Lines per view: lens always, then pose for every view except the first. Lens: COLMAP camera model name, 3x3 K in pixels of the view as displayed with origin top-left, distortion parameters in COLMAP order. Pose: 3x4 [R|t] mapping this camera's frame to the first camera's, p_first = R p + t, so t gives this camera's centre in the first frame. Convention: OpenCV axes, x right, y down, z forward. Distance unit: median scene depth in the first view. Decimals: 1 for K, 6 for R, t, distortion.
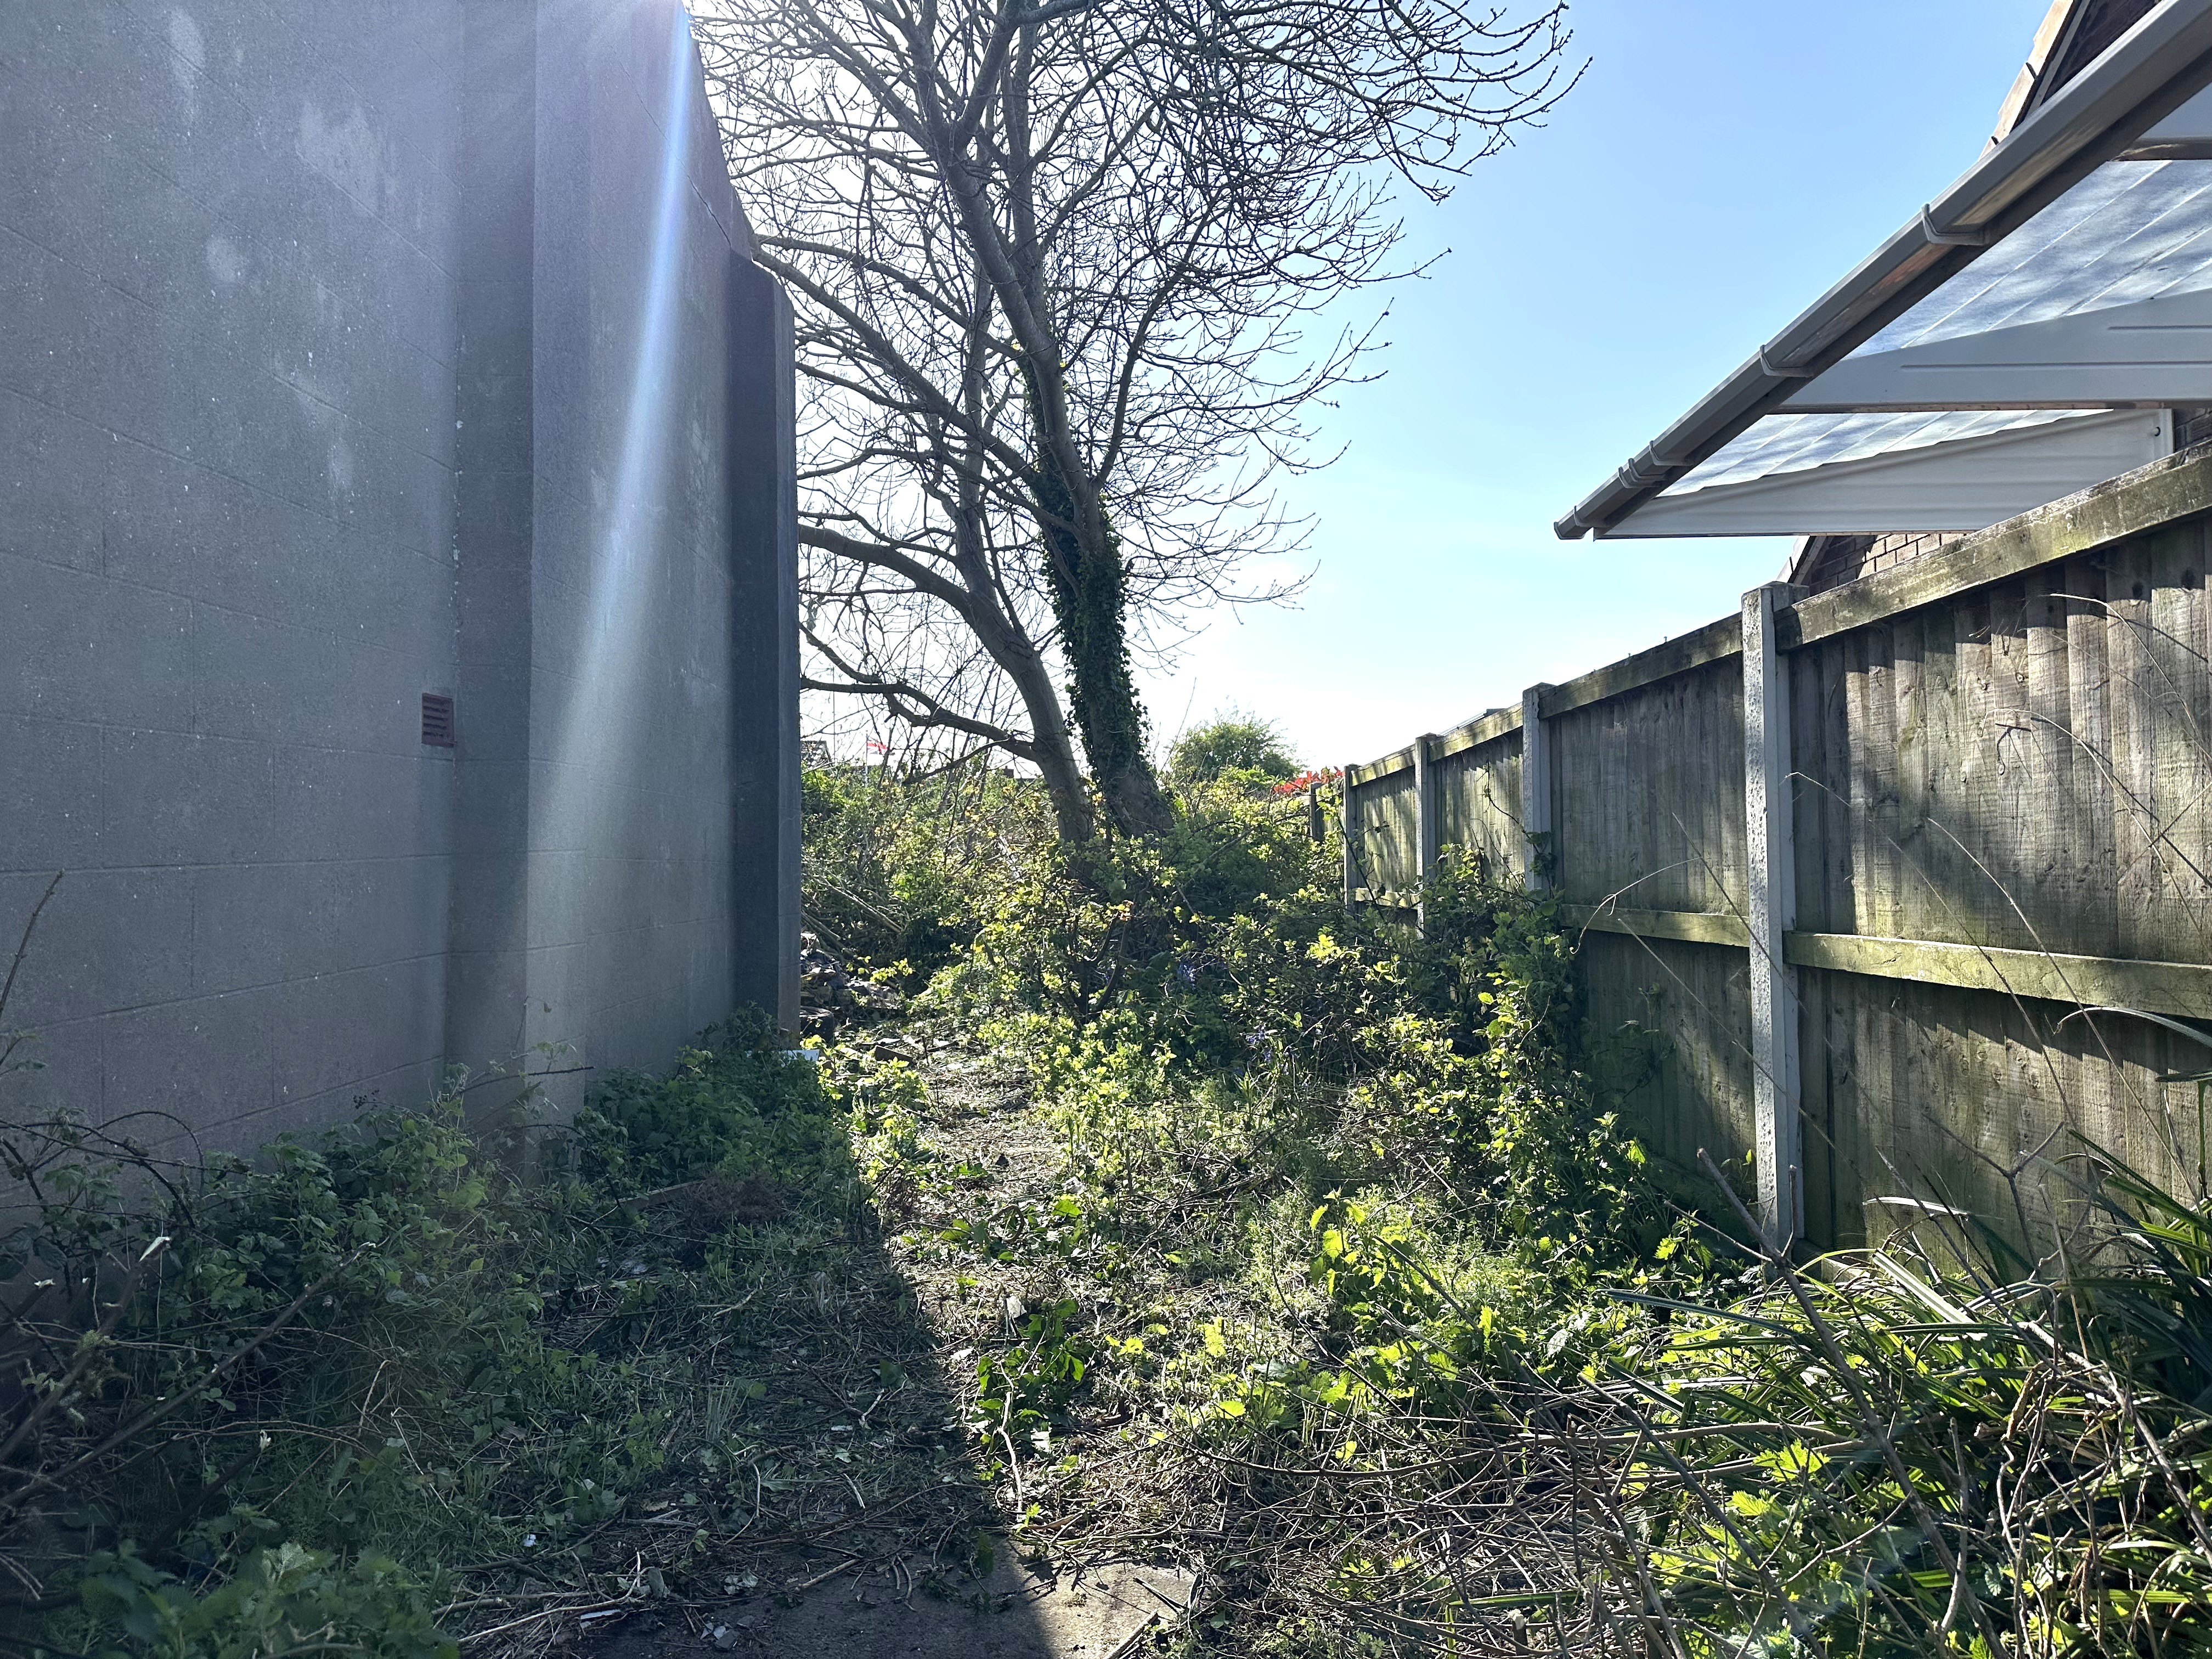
lens RADIAL K [[1553.9, 0, 1107.0], [0, 1553.9, 824.3], [0, 0, 1]] dist [0.017784, -0.001010]
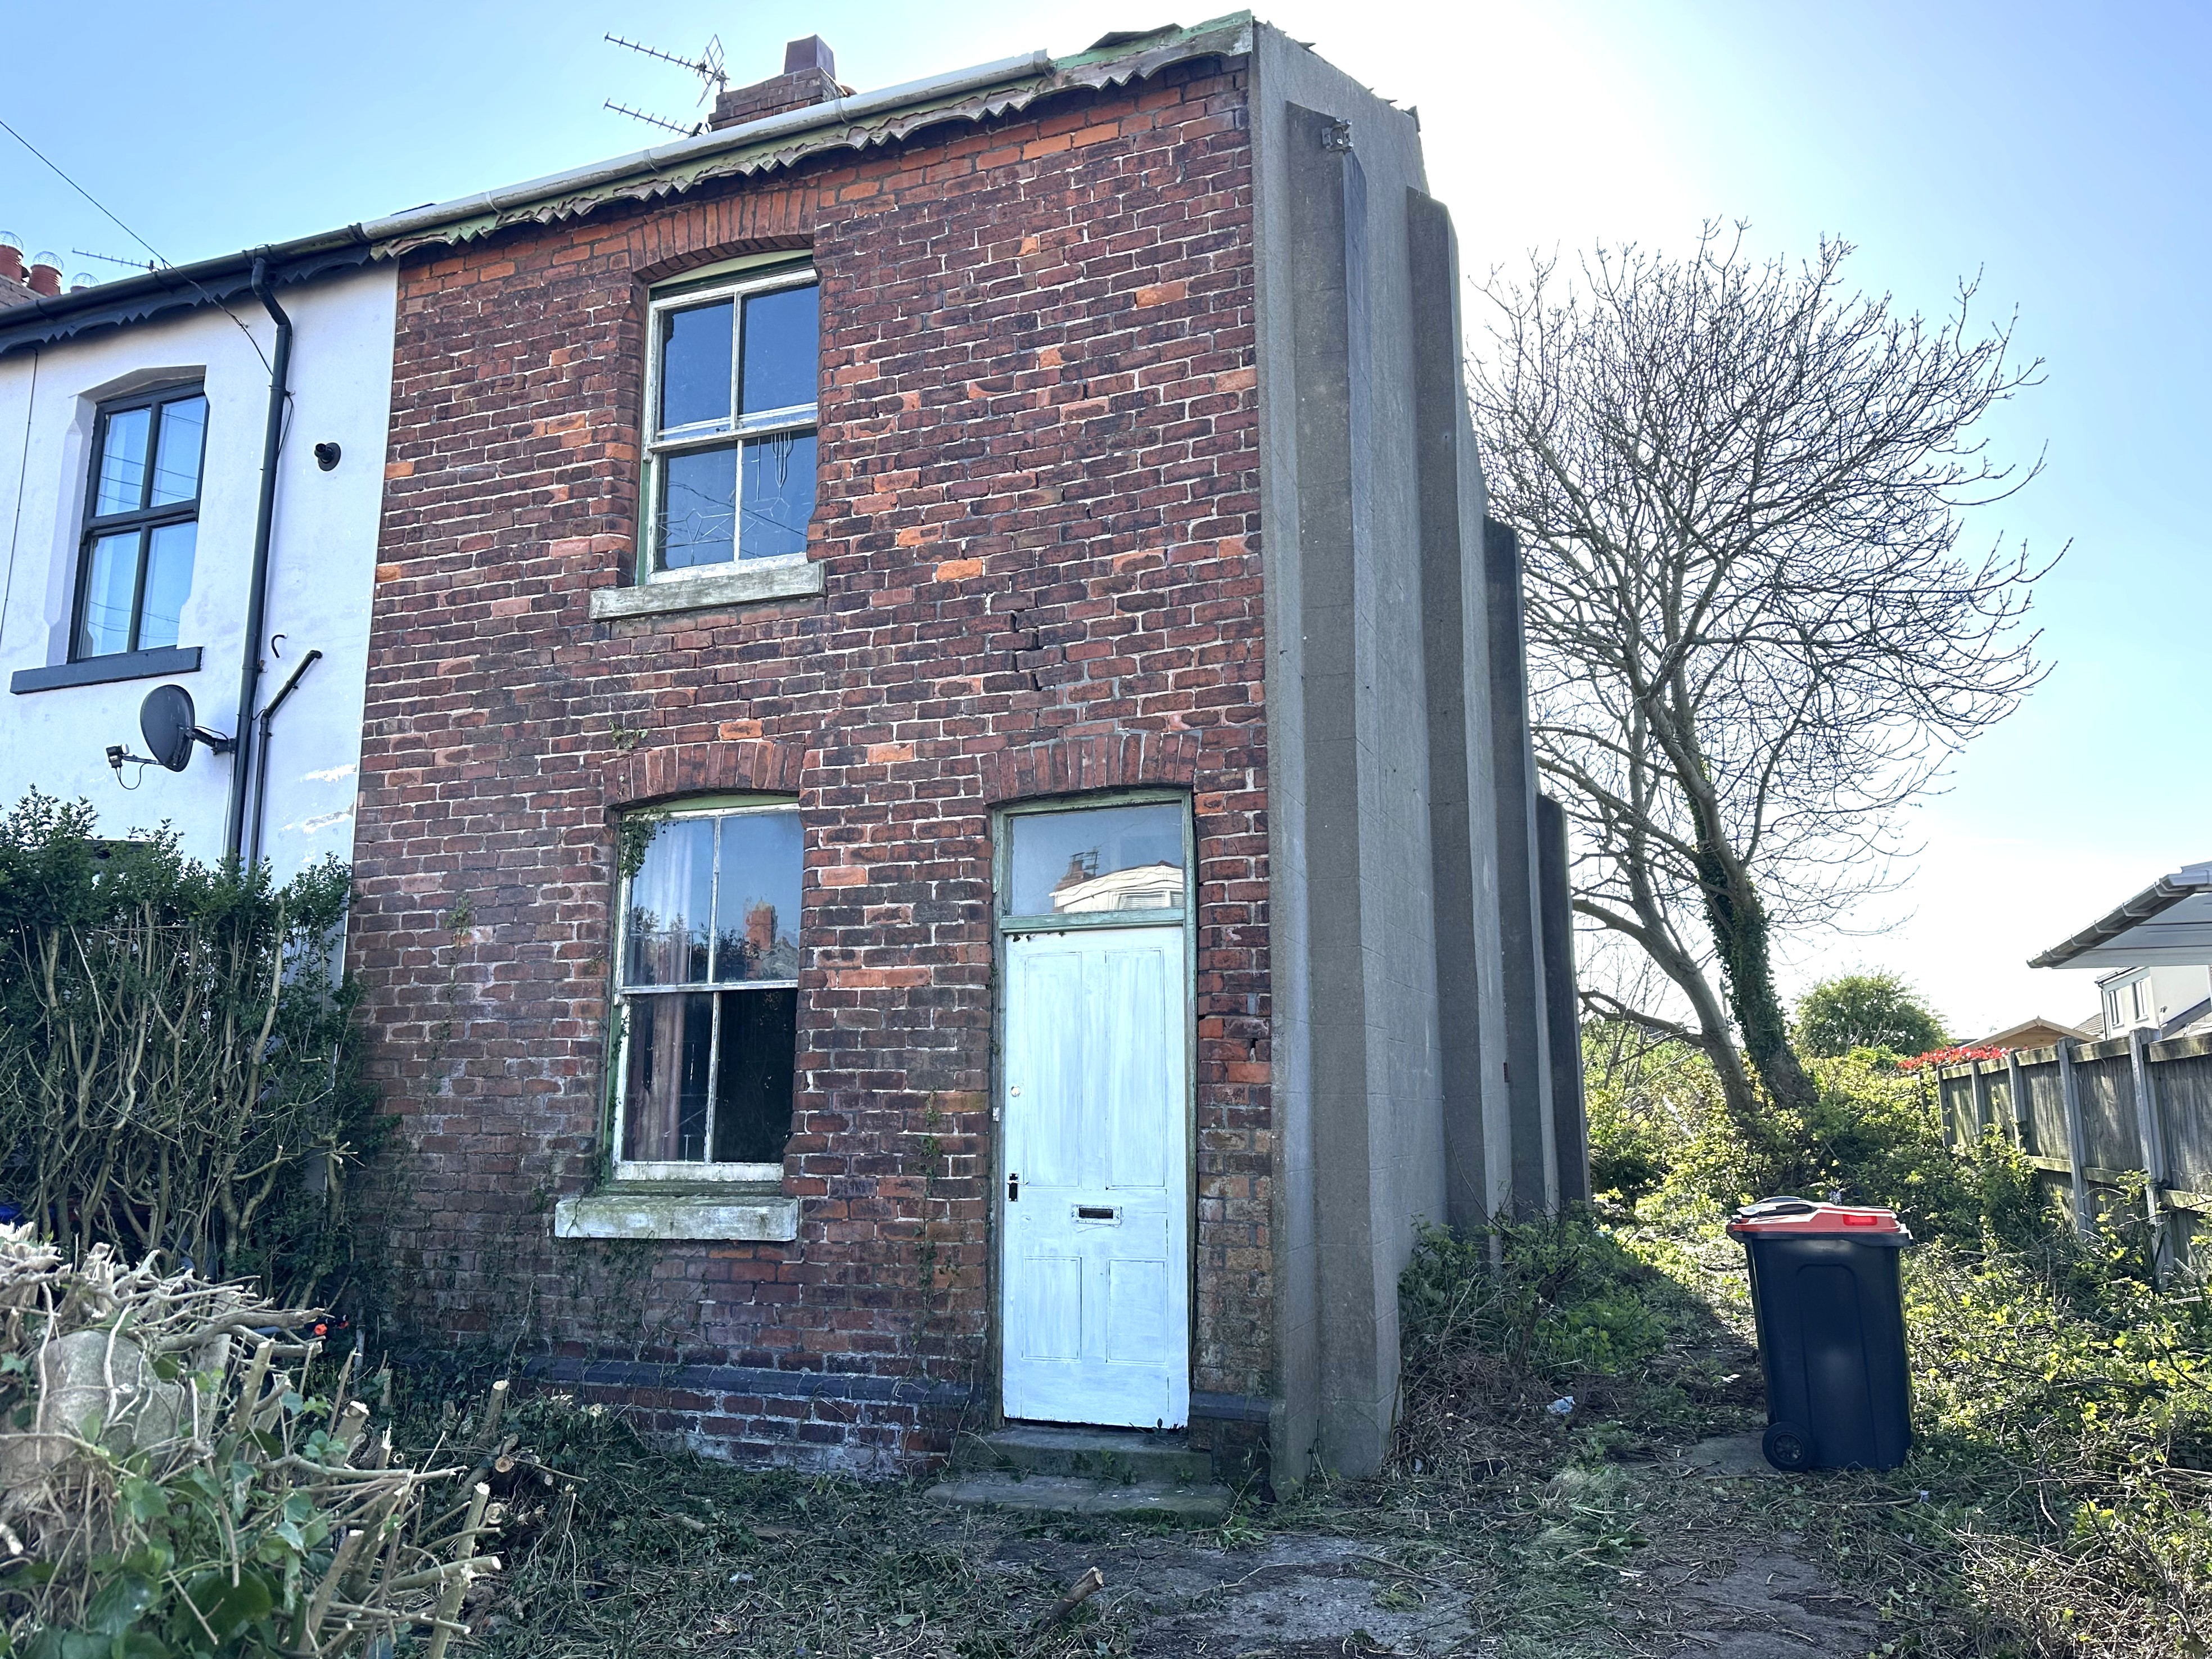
lens RADIAL K [[1553.8, 0, 1096.6], [0, 1553.8, 847.7], [0, 0, 1]] dist [0.017784, -0.001010]
pose [[0.929891, -0.060939, -0.362752, -0.034328], [0.010462, 0.990164, -0.139519, -0.028313], [0.367686, 0.125942, 0.921382, -0.522484]]
